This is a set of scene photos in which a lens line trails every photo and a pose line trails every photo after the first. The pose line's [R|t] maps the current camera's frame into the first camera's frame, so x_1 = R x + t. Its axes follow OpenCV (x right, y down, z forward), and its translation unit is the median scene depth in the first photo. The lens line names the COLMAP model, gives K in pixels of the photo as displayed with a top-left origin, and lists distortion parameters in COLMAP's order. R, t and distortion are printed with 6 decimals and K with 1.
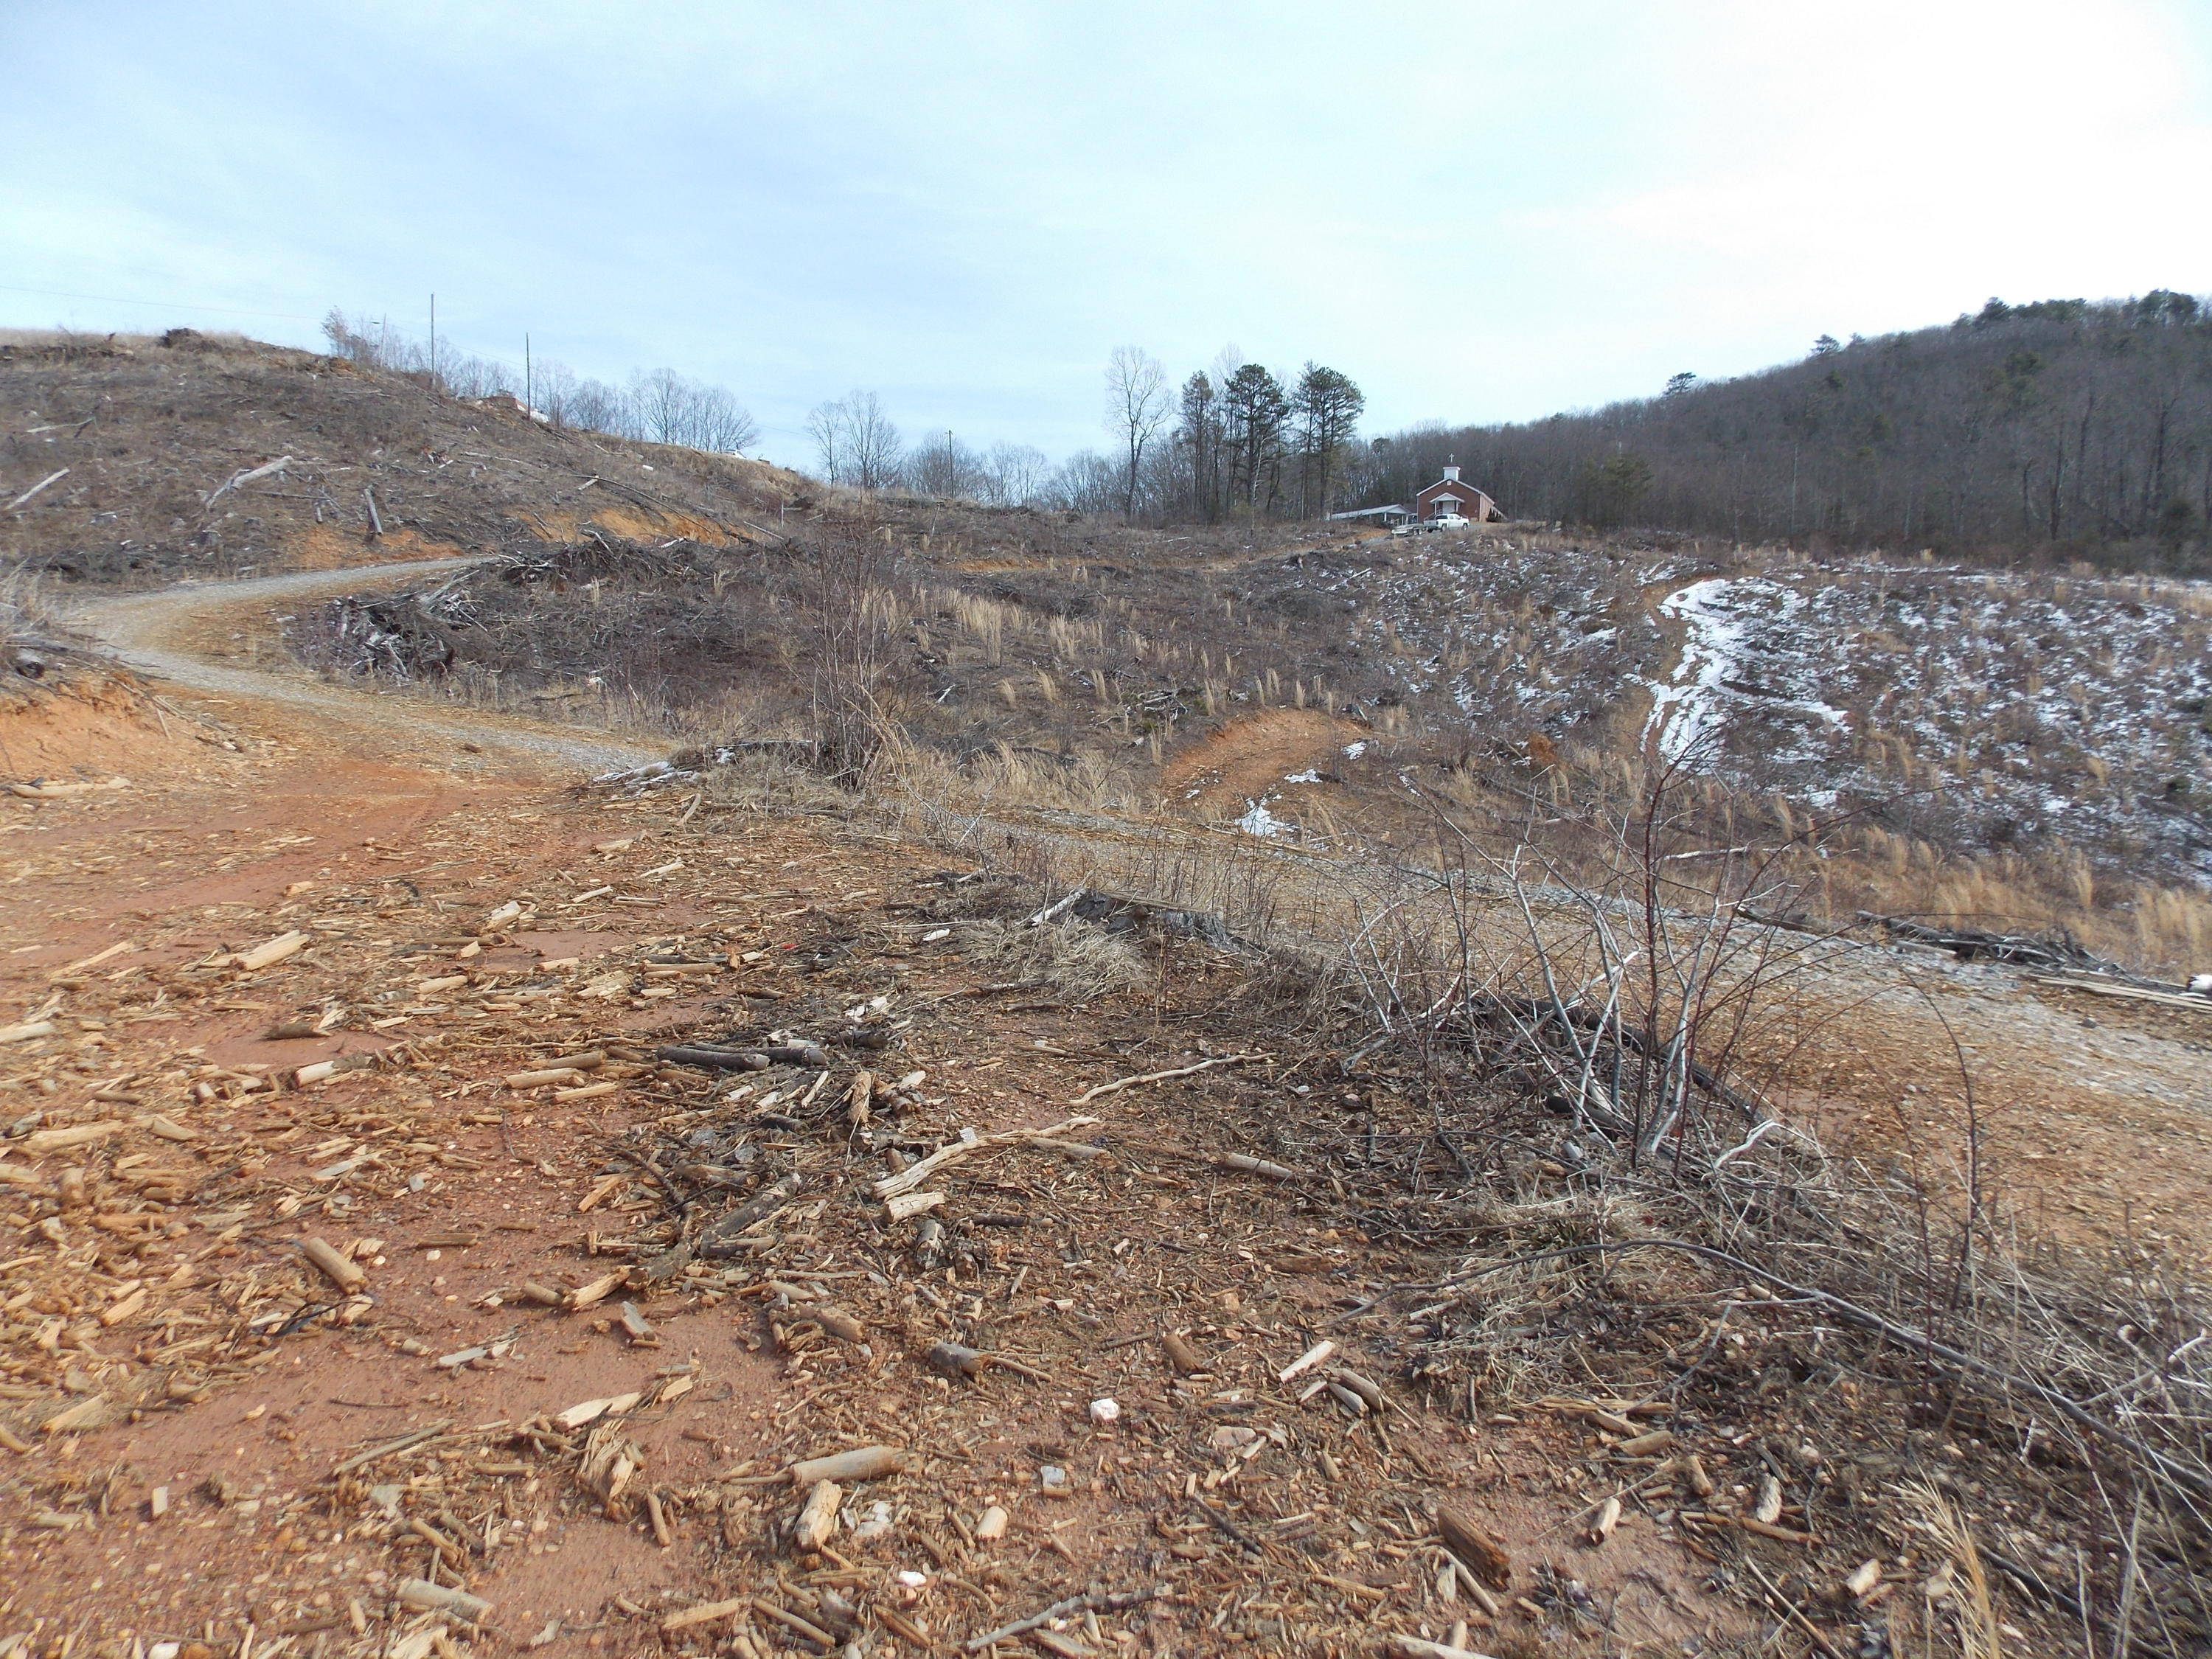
lens RADIAL K [[1437.3, 0, 1103.4], [0, 1437.3, 831.6], [0, 0, 1]] dist [-0.014623, 0.001617]
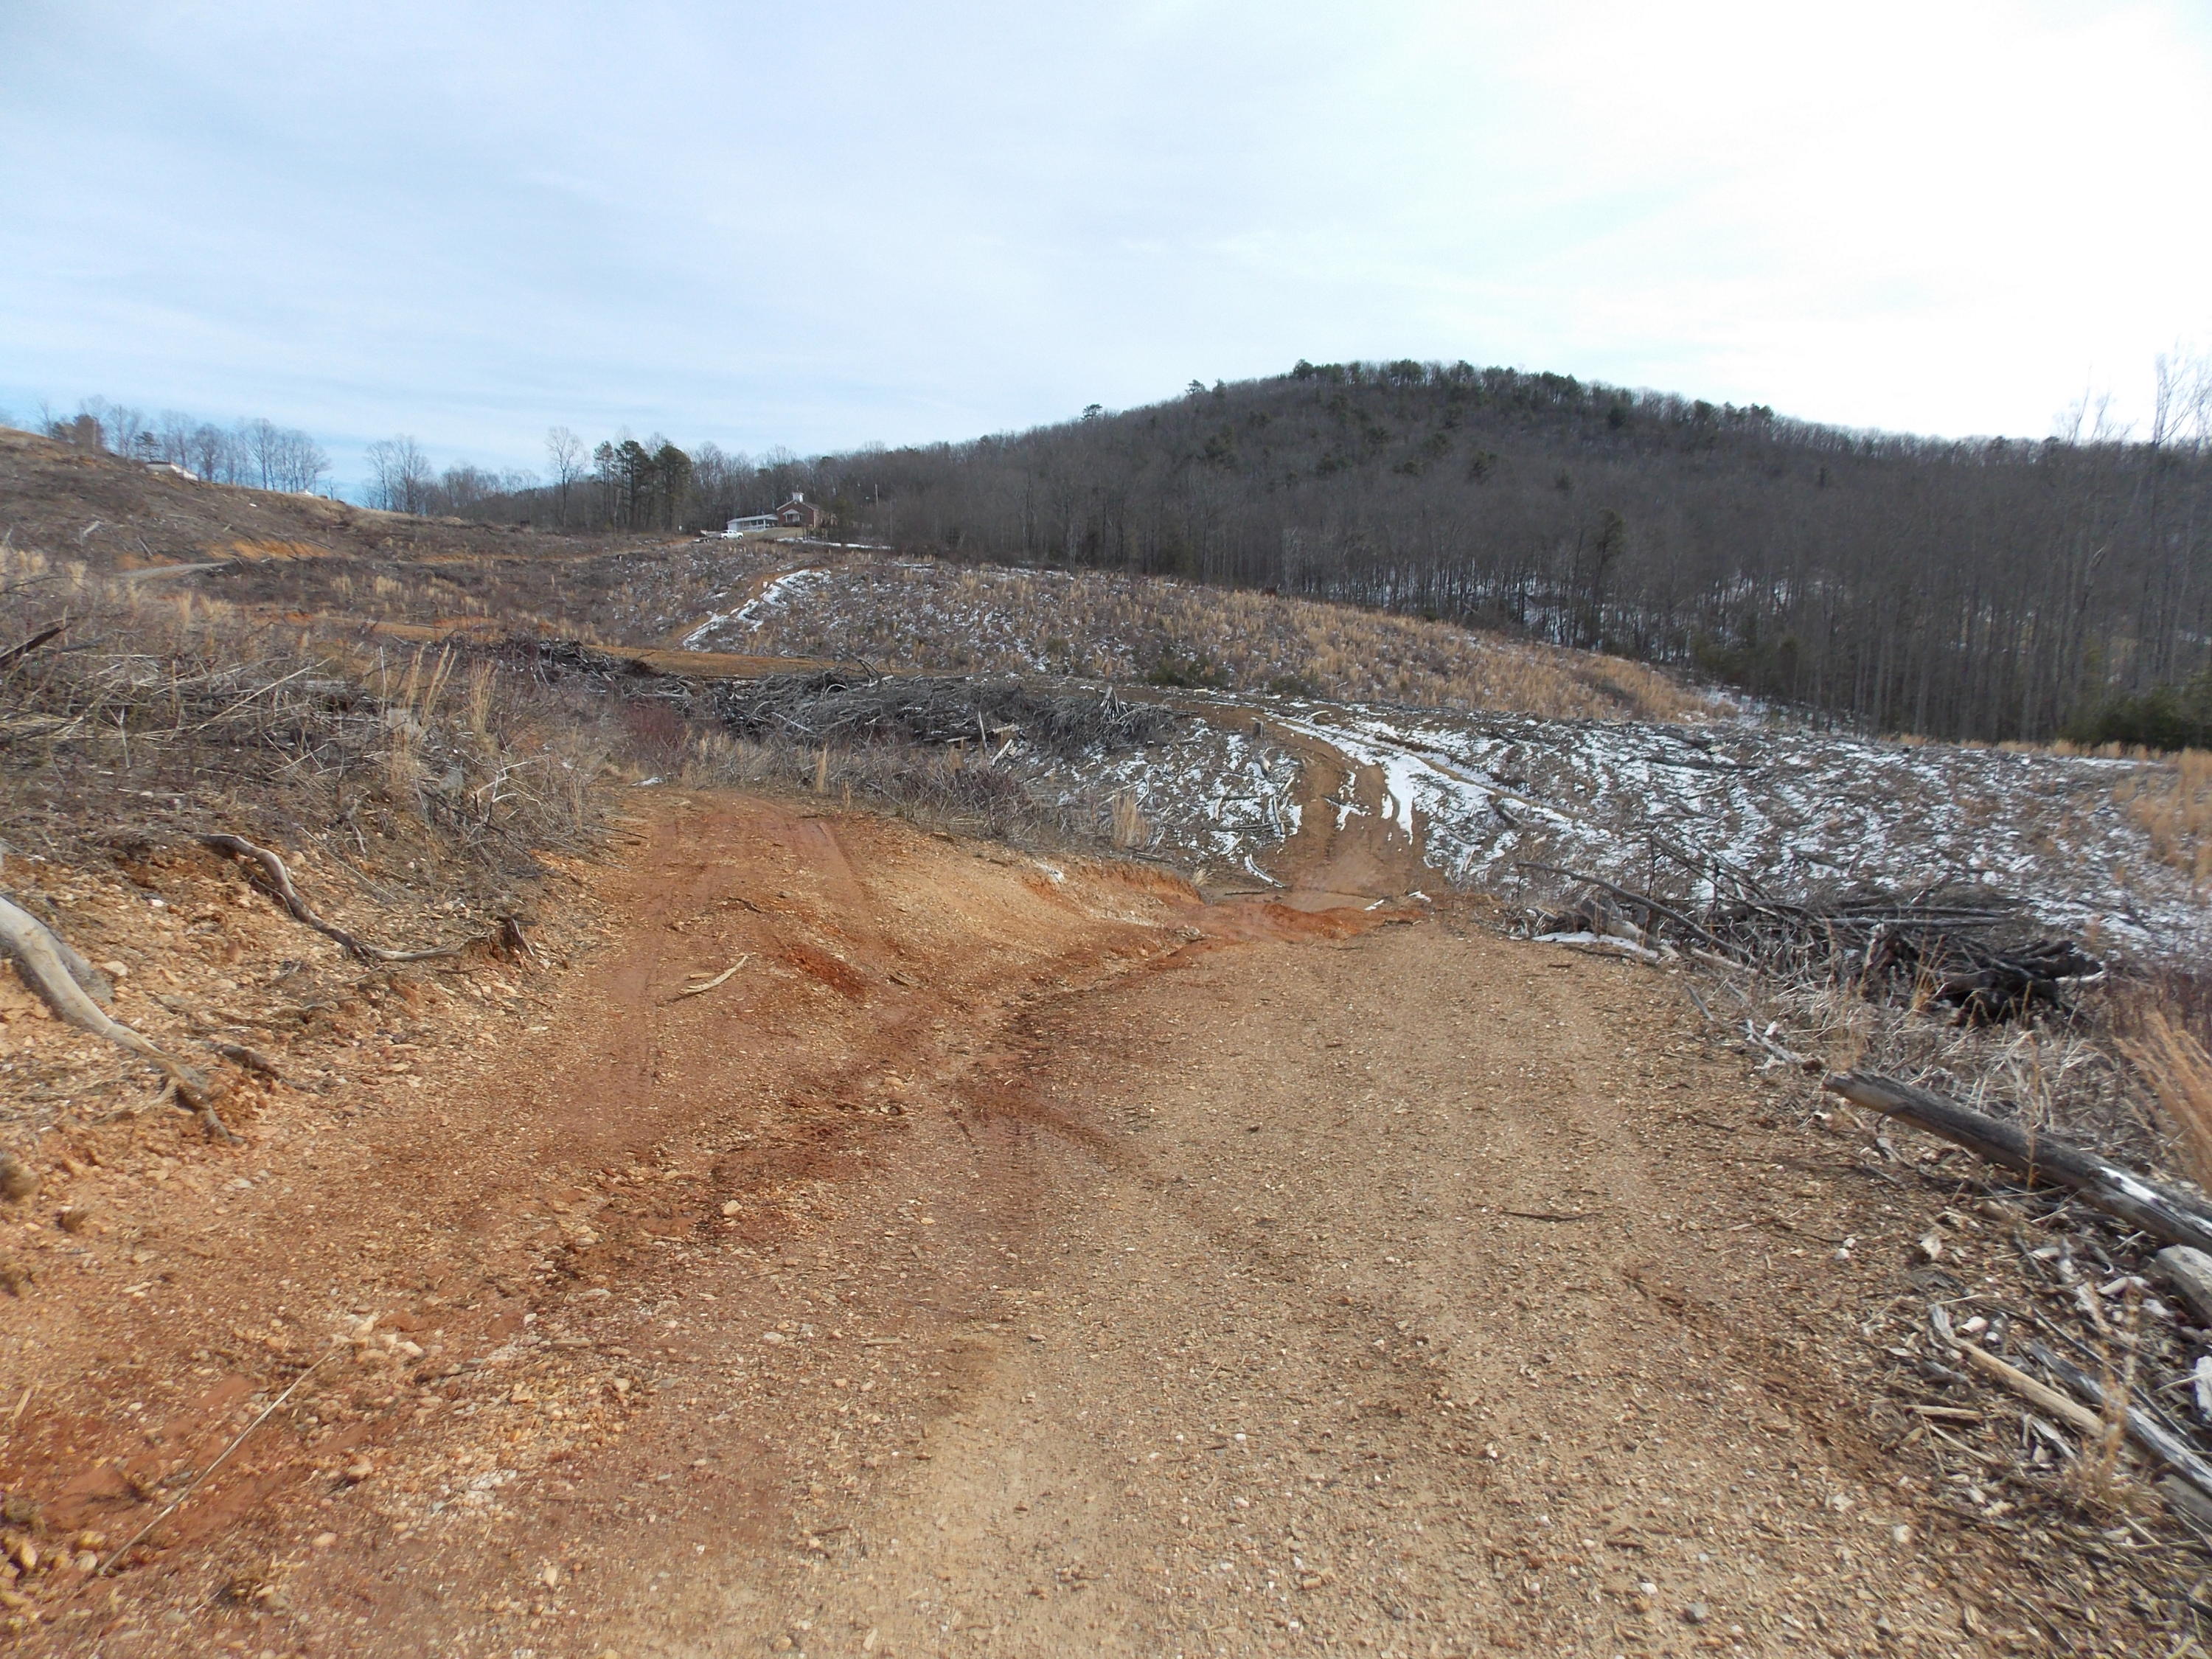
lens RADIAL K [[1437.3, 0, 1110.8], [0, 1437.3, 823.6], [0, 0, 1]] dist [-0.014623, 0.001617]
pose [[0.973398, -0.029115, 0.227263, 0.291351], [0.024976, 0.999466, 0.021068, 0.131028], [-0.227755, -0.014831, 0.973605, -0.931153]]
